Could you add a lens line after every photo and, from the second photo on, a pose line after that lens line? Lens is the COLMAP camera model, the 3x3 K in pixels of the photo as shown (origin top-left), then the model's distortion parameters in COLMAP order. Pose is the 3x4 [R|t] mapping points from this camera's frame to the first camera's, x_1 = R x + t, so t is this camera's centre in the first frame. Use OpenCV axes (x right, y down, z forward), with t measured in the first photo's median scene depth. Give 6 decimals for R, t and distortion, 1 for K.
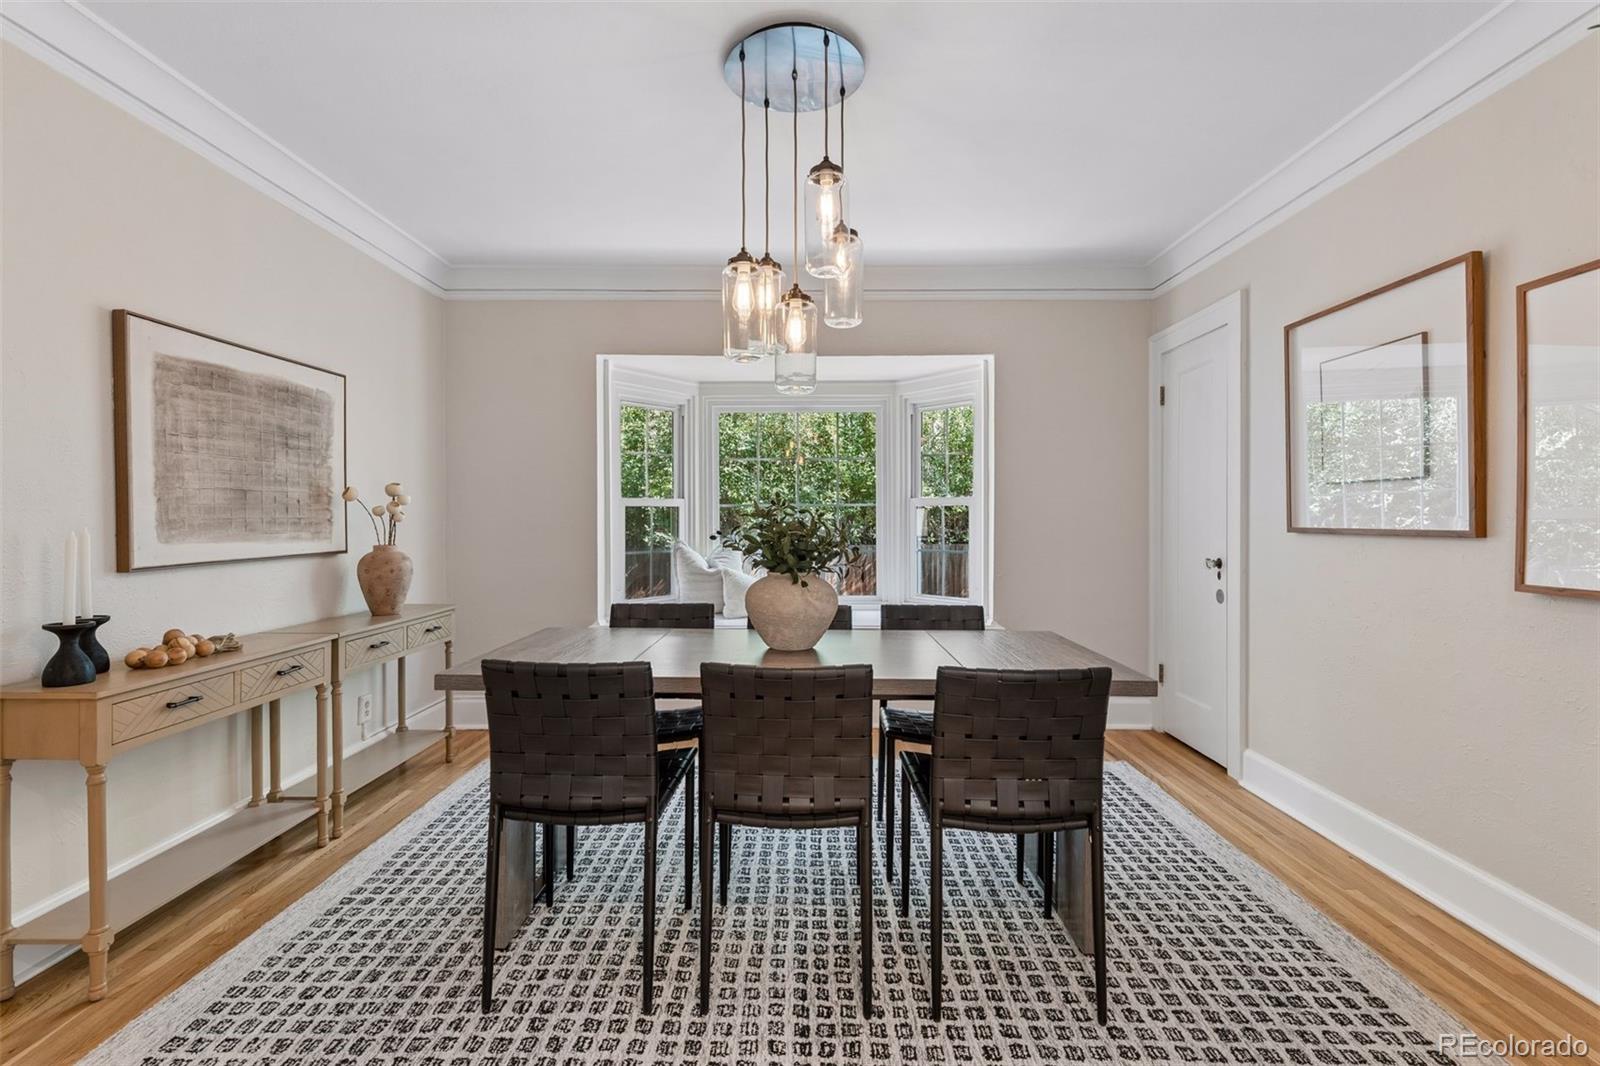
lens RADIAL K [[748.3, 0, 807.6], [0, 748.3, 525.7], [0, 0, 1]] dist [-0.000612, 0.000883]
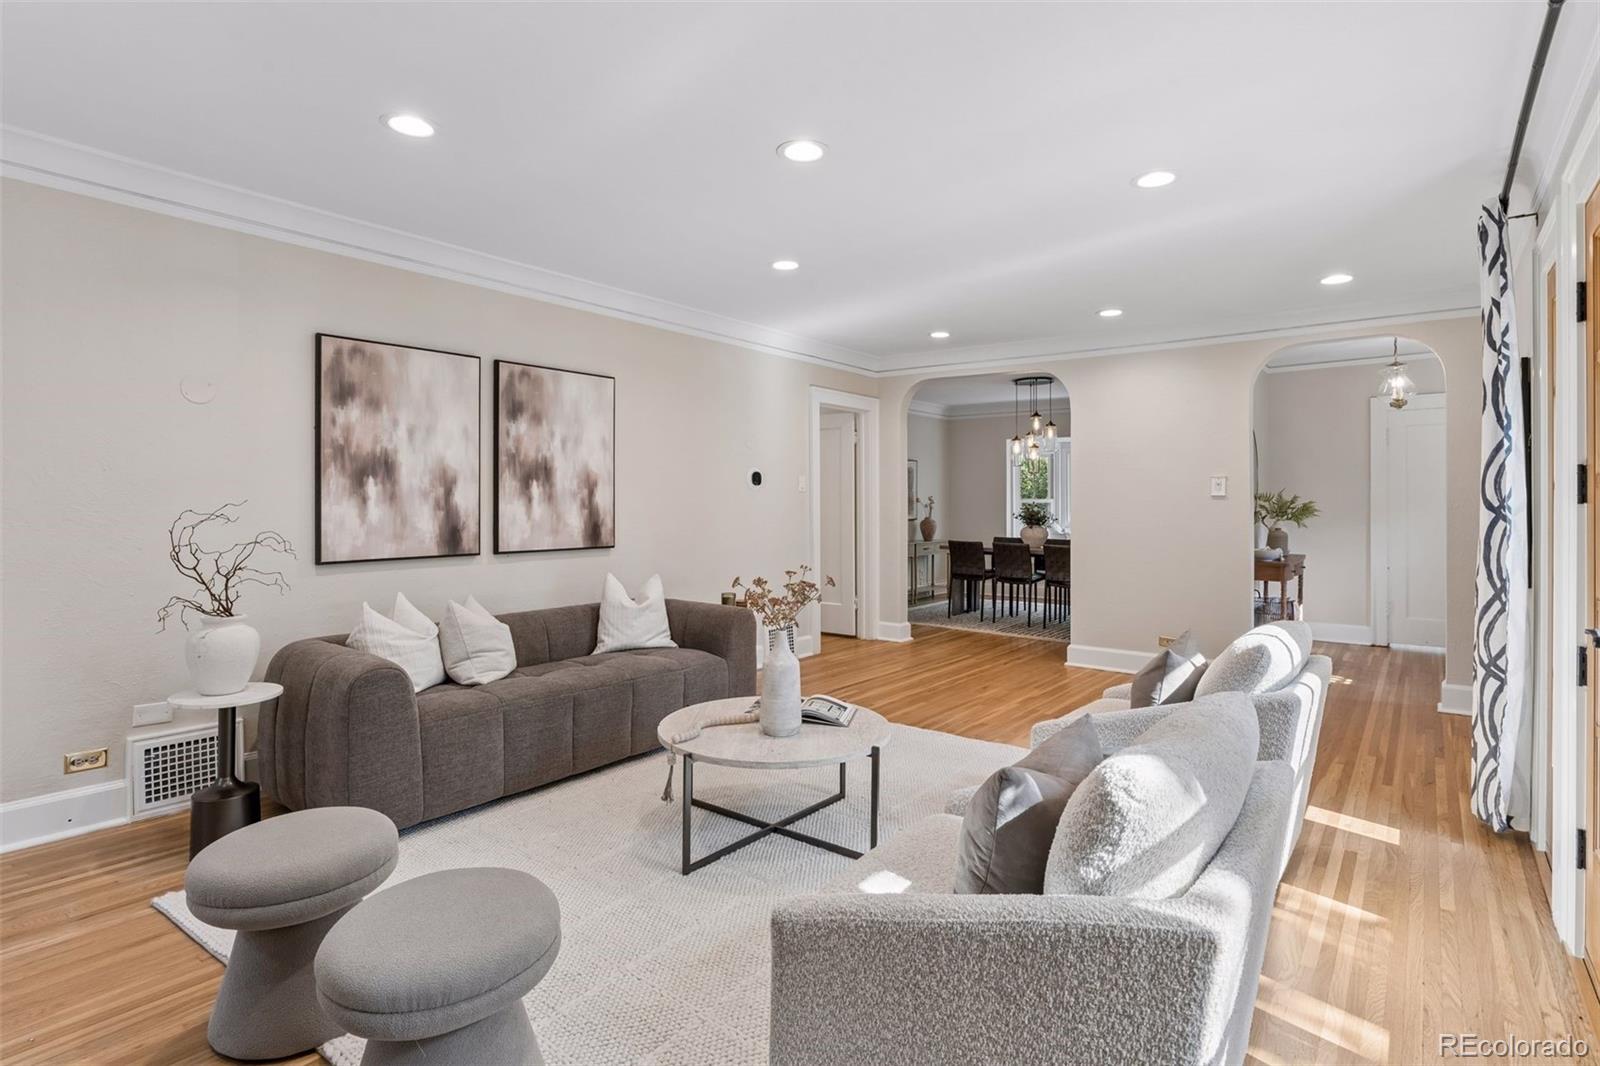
lens RADIAL K [[804.5, 0, 798.1], [0, 804.5, 510.8], [0, 0, 1]] dist [-0.056554, 0.000015]
pose [[0.784276, 0.008615, -0.620352, 1.237051], [-0.008793, 0.999958, 0.002771, -0.005929], [0.620349, 0.003281, 0.784319, -2.236806]]
